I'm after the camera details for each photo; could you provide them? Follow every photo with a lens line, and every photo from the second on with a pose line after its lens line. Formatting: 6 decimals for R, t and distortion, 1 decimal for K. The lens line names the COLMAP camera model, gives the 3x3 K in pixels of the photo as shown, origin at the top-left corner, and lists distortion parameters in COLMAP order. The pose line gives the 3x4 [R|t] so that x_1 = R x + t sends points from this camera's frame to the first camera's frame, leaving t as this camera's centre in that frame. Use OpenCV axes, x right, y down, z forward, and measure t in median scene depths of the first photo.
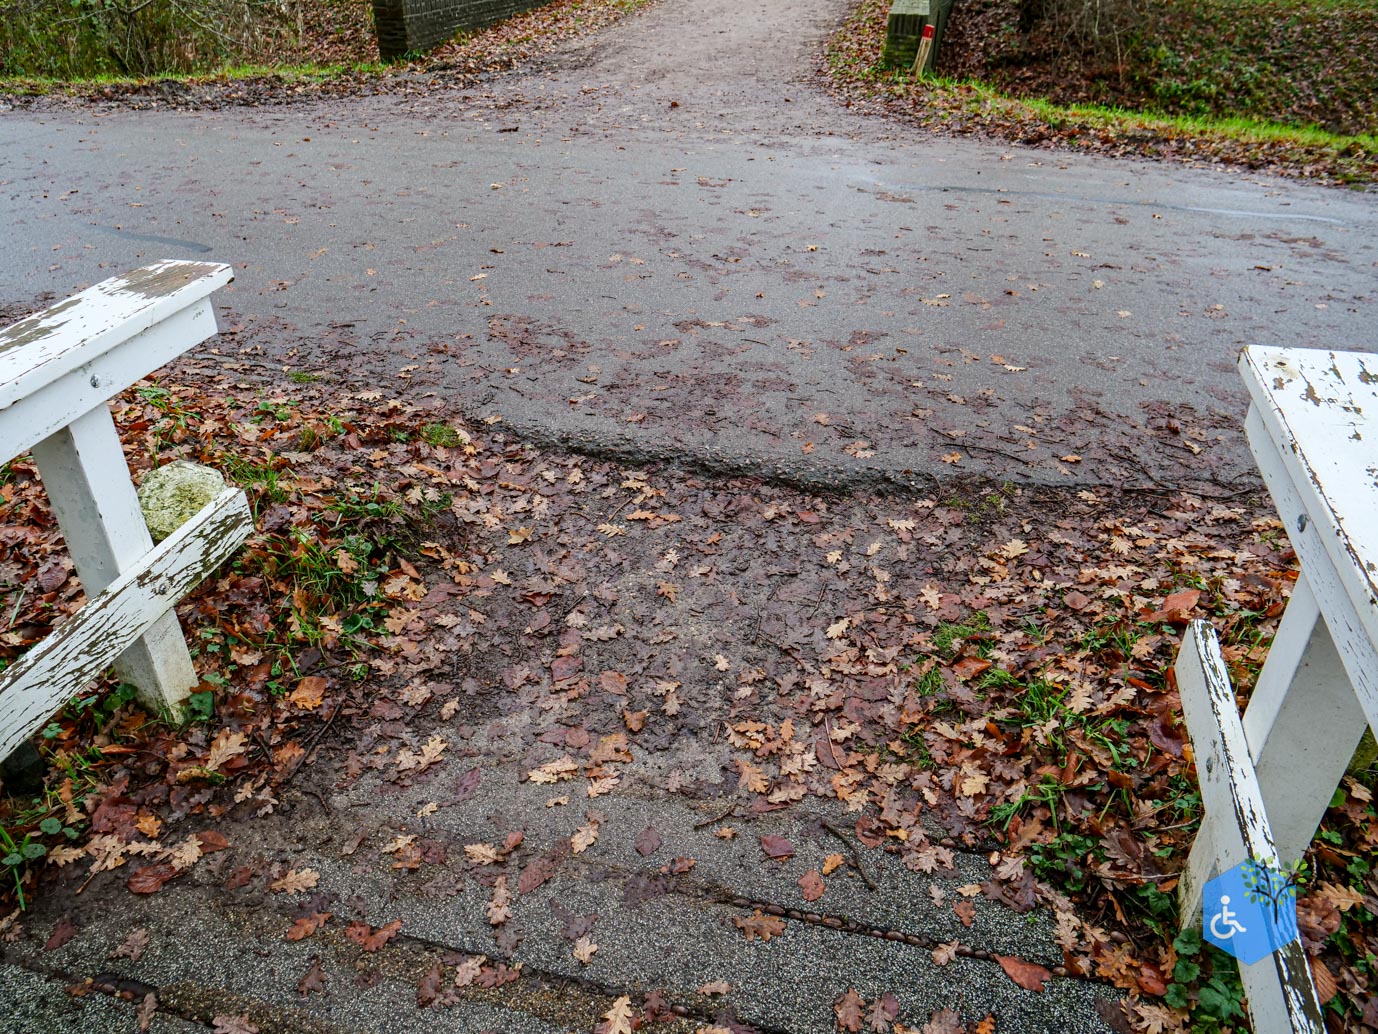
lens RADIAL K [[1033.4, 0, 689.0], [0, 1033.4, 517.0], [0, 0, 1]] dist [-0.003152, -0.001565]
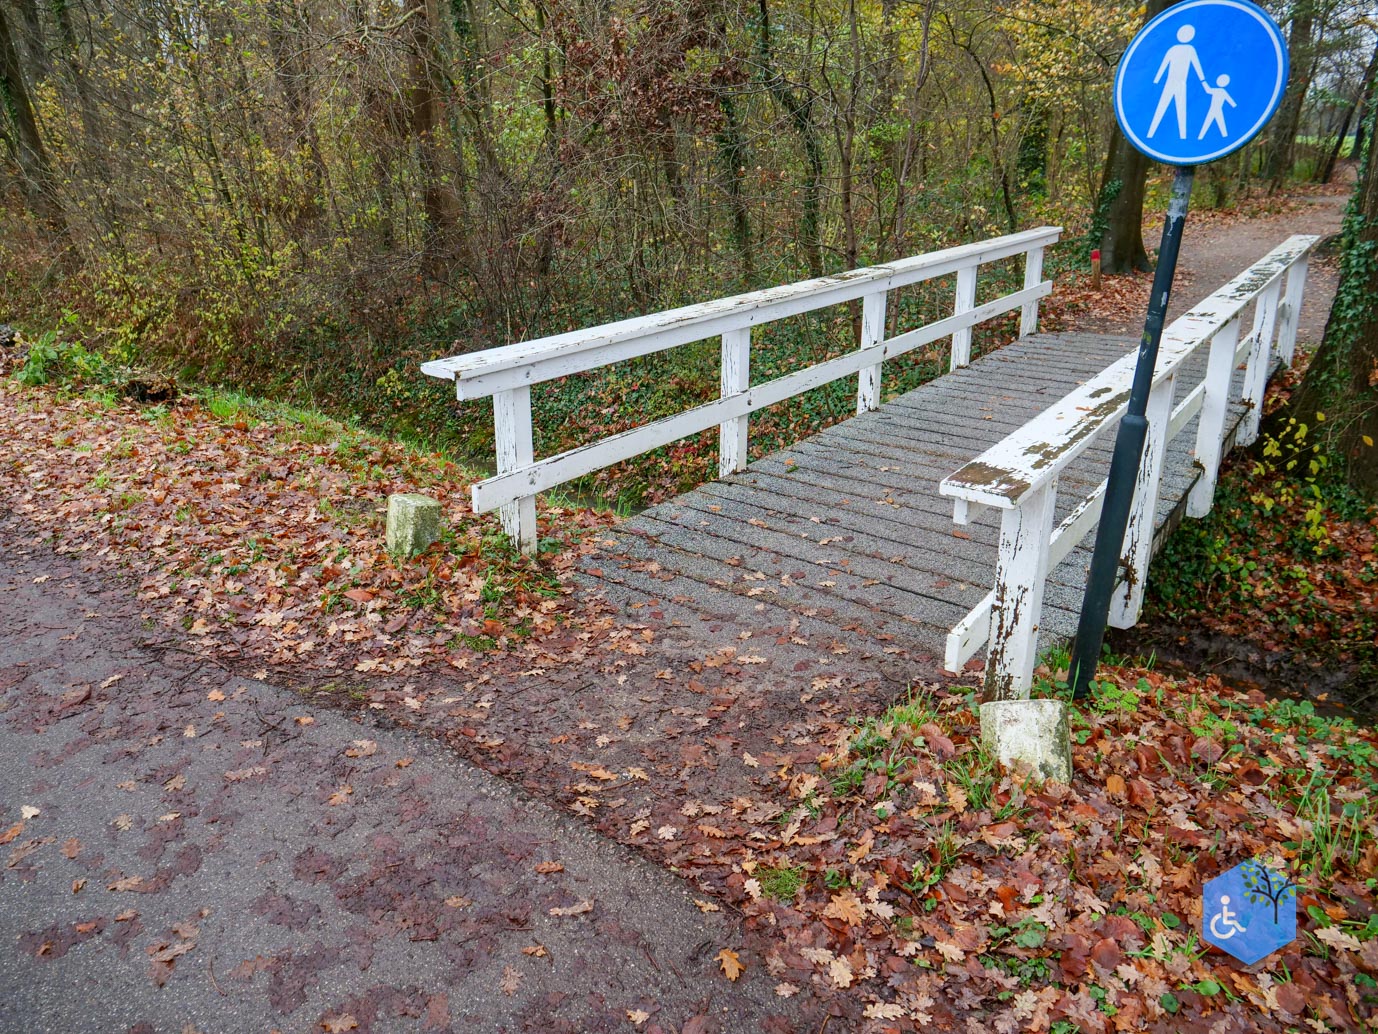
lens RADIAL K [[1033.4, 0, 689.0], [0, 1033.4, 517.0], [0, 0, 1]] dist [-0.003152, -0.001565]
pose [[-0.932640, -0.113935, 0.342348, -0.401360], [0.203188, 0.618228, 0.759282, -0.825565], [-0.298157, 0.777697, -0.553434, 1.221149]]
